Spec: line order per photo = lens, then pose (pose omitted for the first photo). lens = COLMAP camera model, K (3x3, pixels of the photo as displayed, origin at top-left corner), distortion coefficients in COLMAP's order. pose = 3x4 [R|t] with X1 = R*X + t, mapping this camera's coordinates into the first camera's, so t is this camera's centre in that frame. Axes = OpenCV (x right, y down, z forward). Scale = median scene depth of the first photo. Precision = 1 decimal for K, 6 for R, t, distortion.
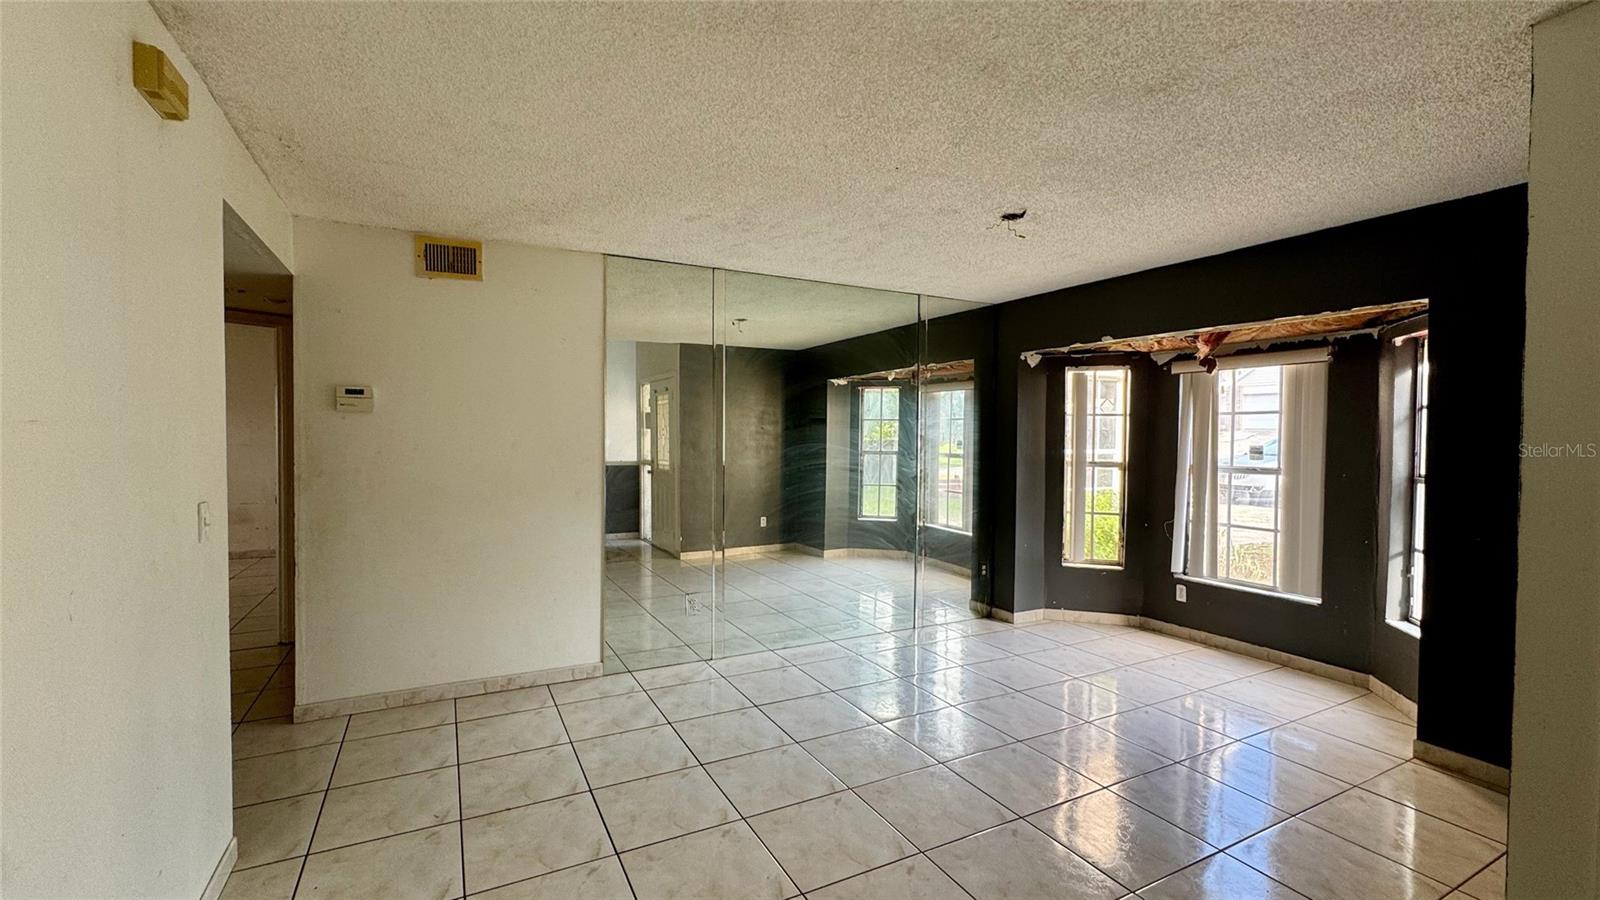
lens RADIAL K [[673.8, 0, 800.0], [0, 673.8, 450.0], [0, 0, 1]] dist [-0.003143, -0.000405]
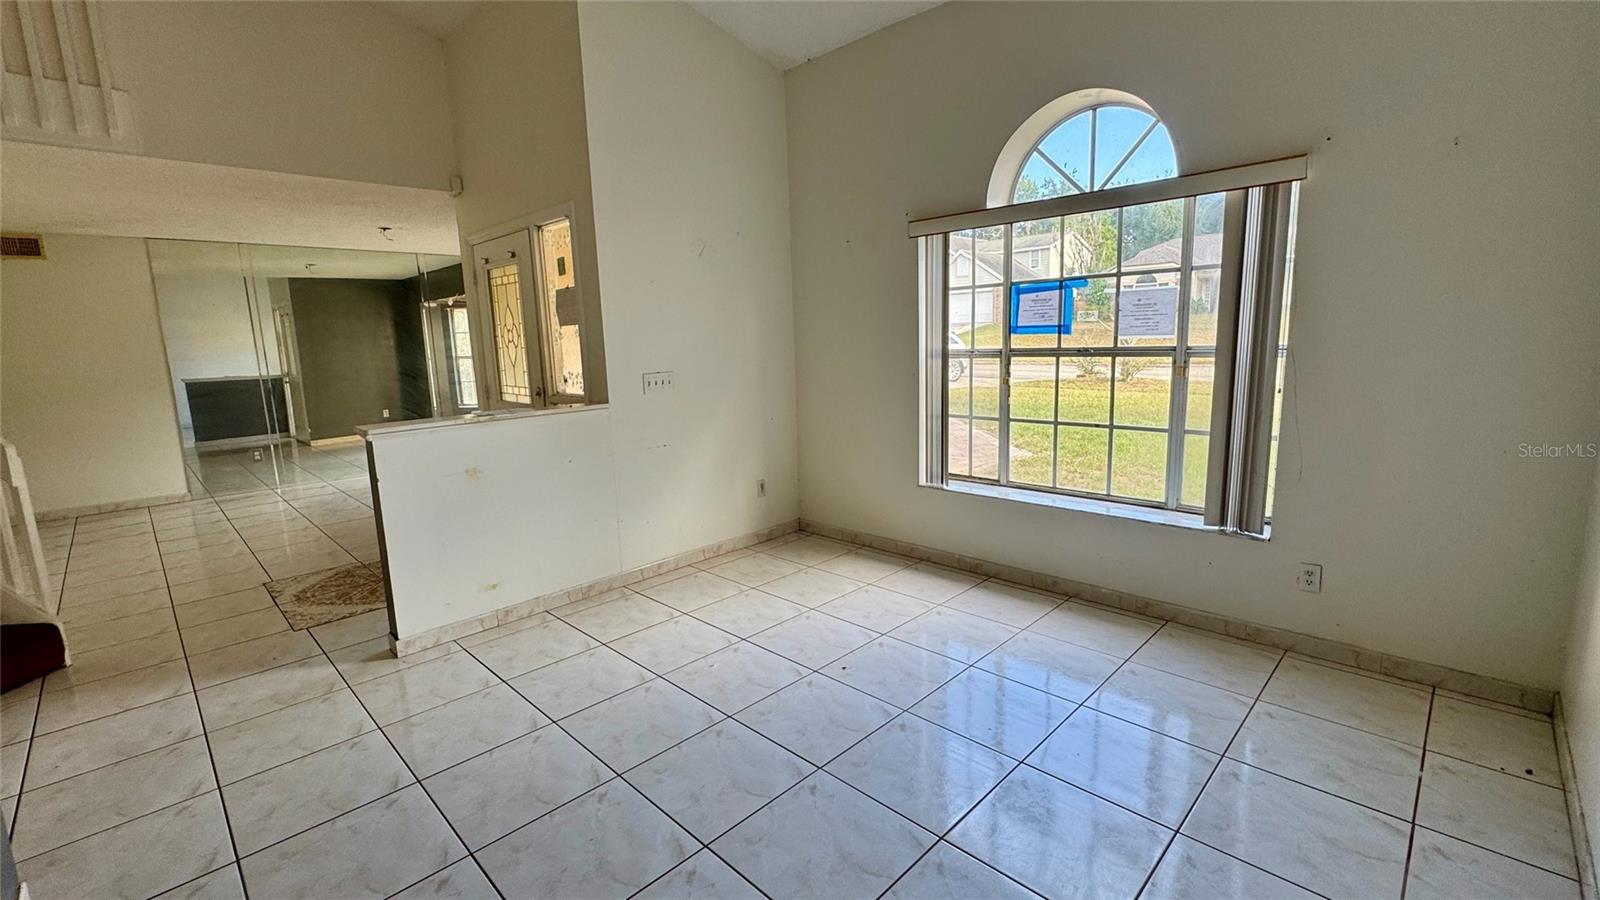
lens RADIAL K [[681.6, 0, 836.2], [0, 681.6, 449.2], [0, 0, 1]] dist [-0.003183, -0.000380]
pose [[0.948656, -0.088788, 0.303591, 0.476789], [0.046284, 0.988429, 0.144448, 0.027272], [-0.312904, -0.122981, 0.941789, -0.706408]]
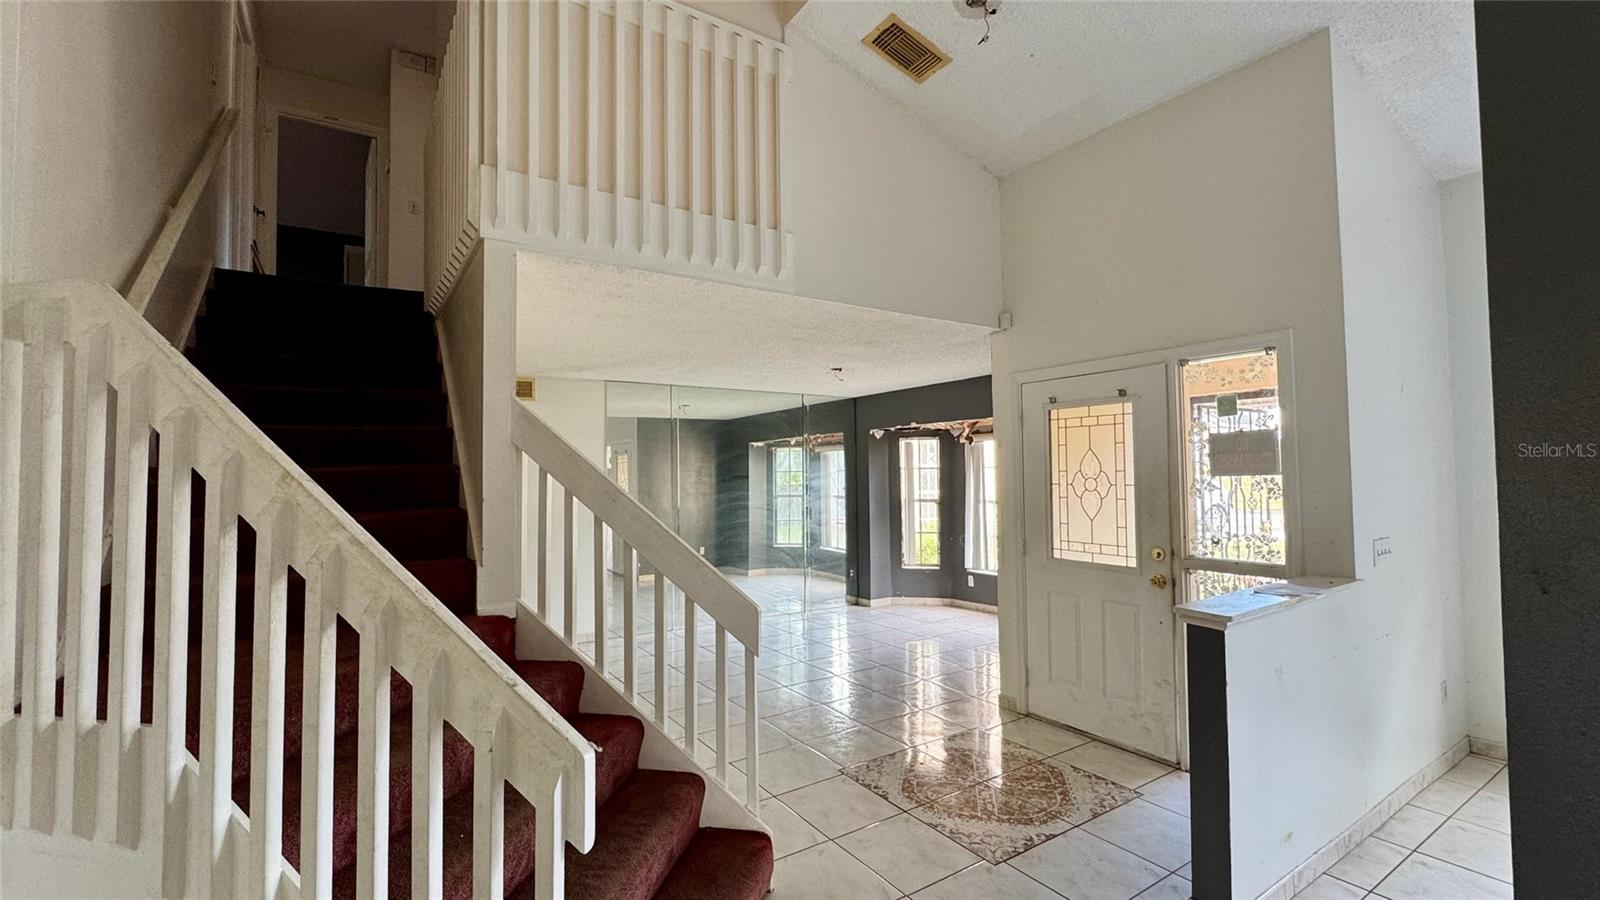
lens RADIAL K [[673.8, 0, 800.0], [0, 673.8, 450.0], [0, 0, 1]] dist [-0.003143, -0.000405]
pose [[0.995118, -0.016570, 0.097288, 0.014864], [0.022735, 0.997780, -0.062603, -0.003953], [-0.096035, 0.064509, 0.993285, -0.466115]]
